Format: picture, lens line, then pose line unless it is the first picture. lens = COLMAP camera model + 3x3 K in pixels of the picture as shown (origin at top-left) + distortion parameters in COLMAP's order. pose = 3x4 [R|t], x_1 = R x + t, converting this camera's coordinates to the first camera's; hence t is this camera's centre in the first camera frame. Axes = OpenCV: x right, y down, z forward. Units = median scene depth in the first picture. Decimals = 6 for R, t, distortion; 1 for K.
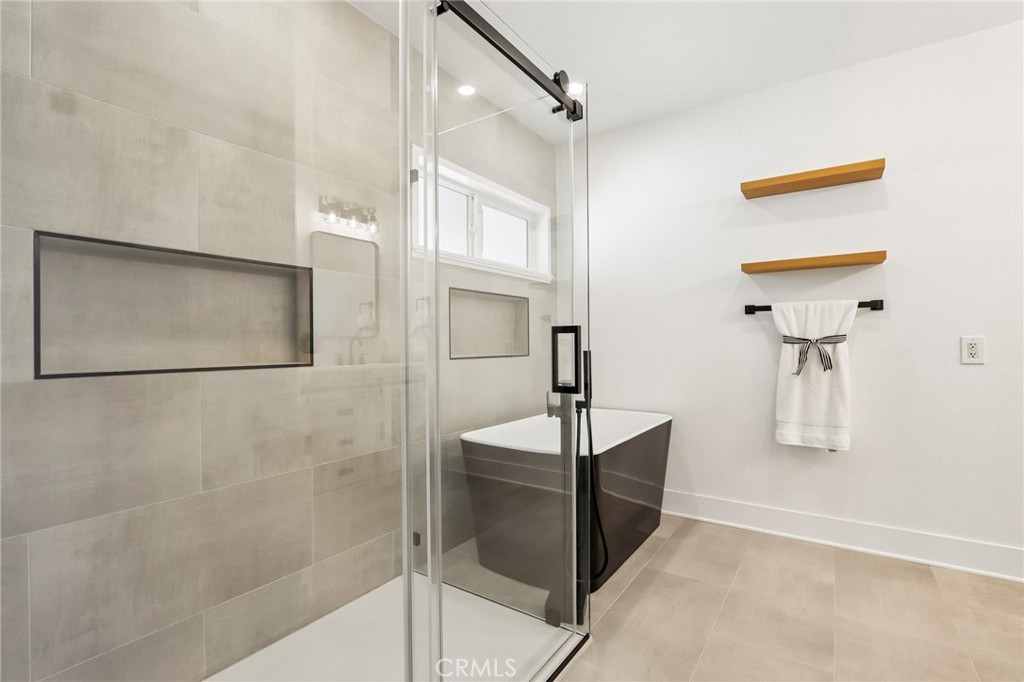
lens RADIAL K [[473.9, 0, 510.2], [0, 473.9, 341.8], [0, 0, 1]] dist [-0.001588, -0.000054]
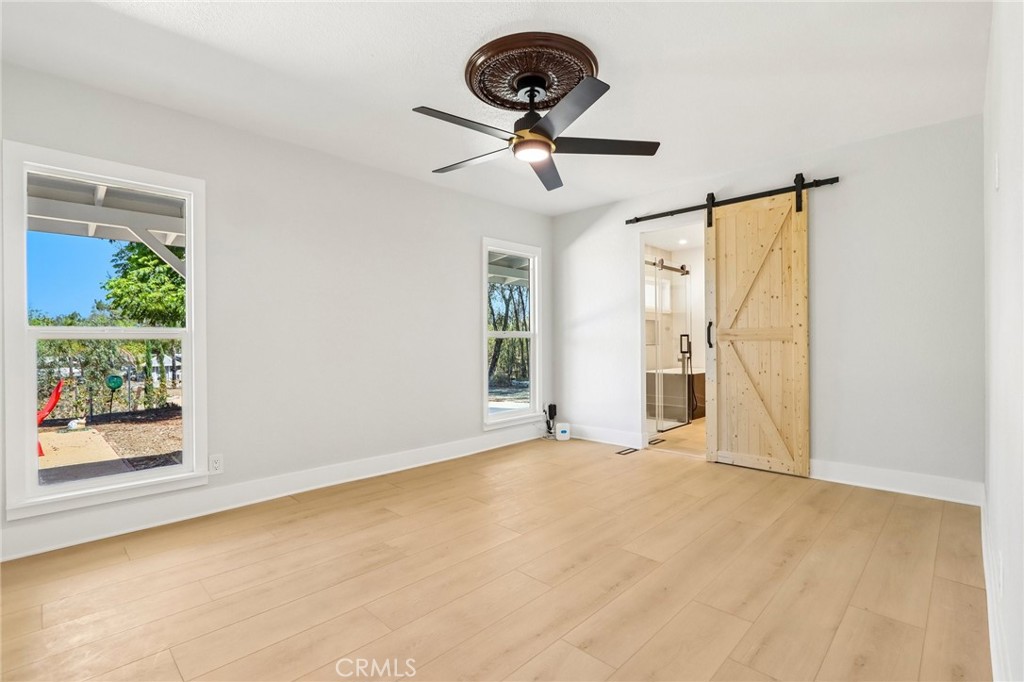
lens RADIAL K [[473.9, 0, 514.7], [0, 473.9, 339.7], [0, 0, 1]] dist [-0.001588, -0.000054]
pose [[0.986061, -0.006676, -0.166250, -0.490217], [0.005949, 0.999970, -0.004873, 0.013615], [0.166277, 0.003816, 0.986072, -2.432633]]
